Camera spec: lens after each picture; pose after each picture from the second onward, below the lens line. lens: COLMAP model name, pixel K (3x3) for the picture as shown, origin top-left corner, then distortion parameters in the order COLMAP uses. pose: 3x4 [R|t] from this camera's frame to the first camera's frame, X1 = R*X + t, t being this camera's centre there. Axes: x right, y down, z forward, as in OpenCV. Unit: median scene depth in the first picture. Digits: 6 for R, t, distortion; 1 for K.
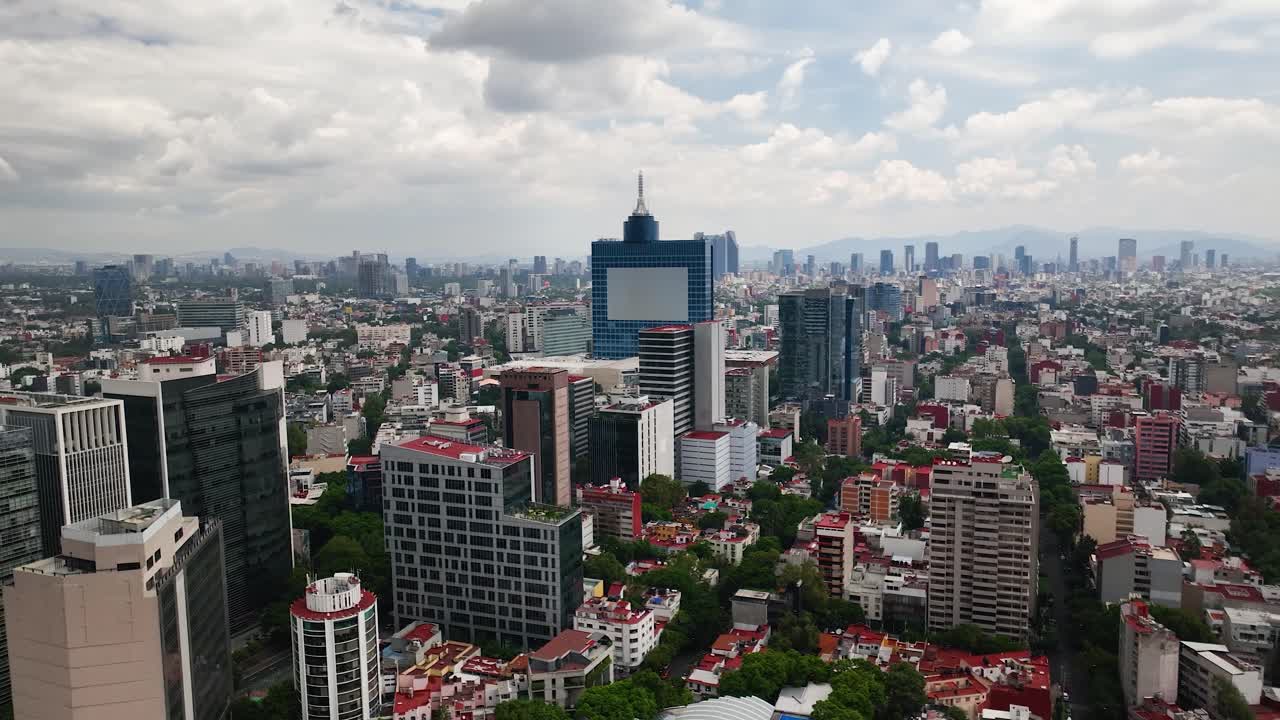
lens RADIAL K [[969.0, 0, 640.0], [0, 969.0, 360.0], [0, 0, 1]] dist [0.117433, -0.160769]
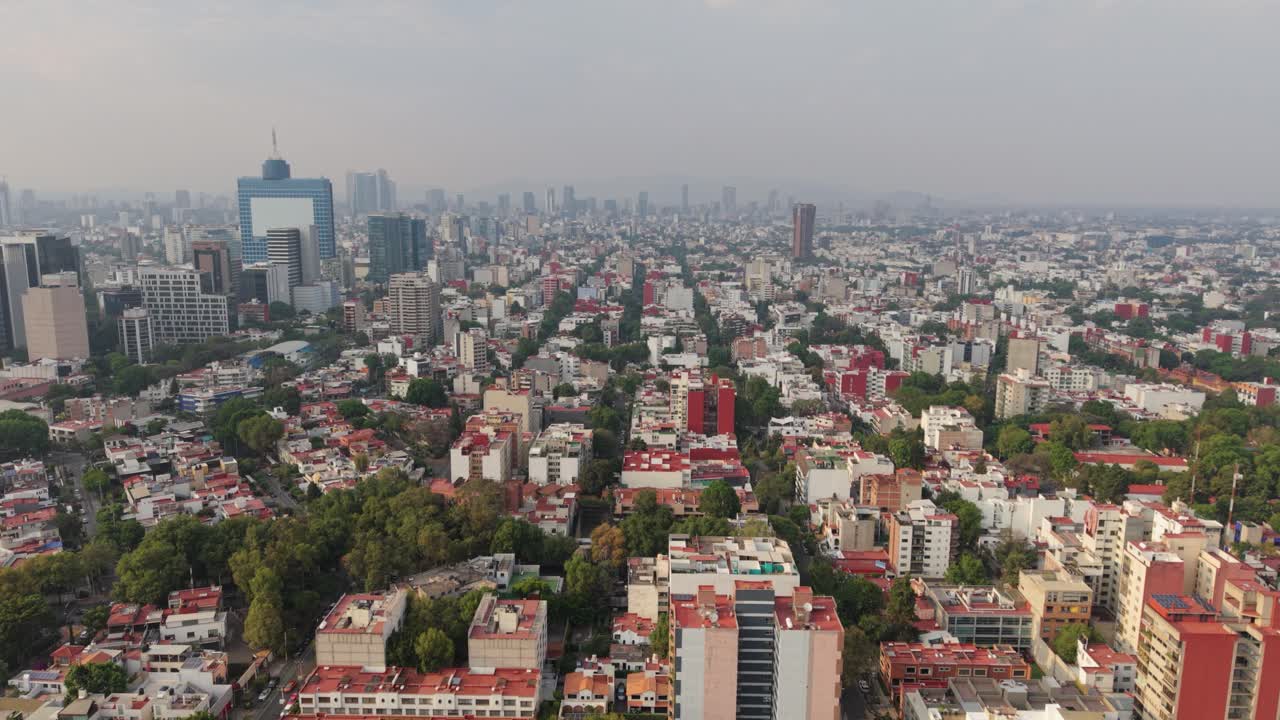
lens RADIAL K [[969.0, 0, 640.0], [0, 969.0, 360.0], [0, 0, 1]] dist [0.117433, -0.160769]
pose [[0.945824, -0.039943, 0.322213, 0.091776], [0.020655, 0.997796, 0.063060, 0.183427], [-0.324022, -0.052988, 0.944565, -1.608418]]
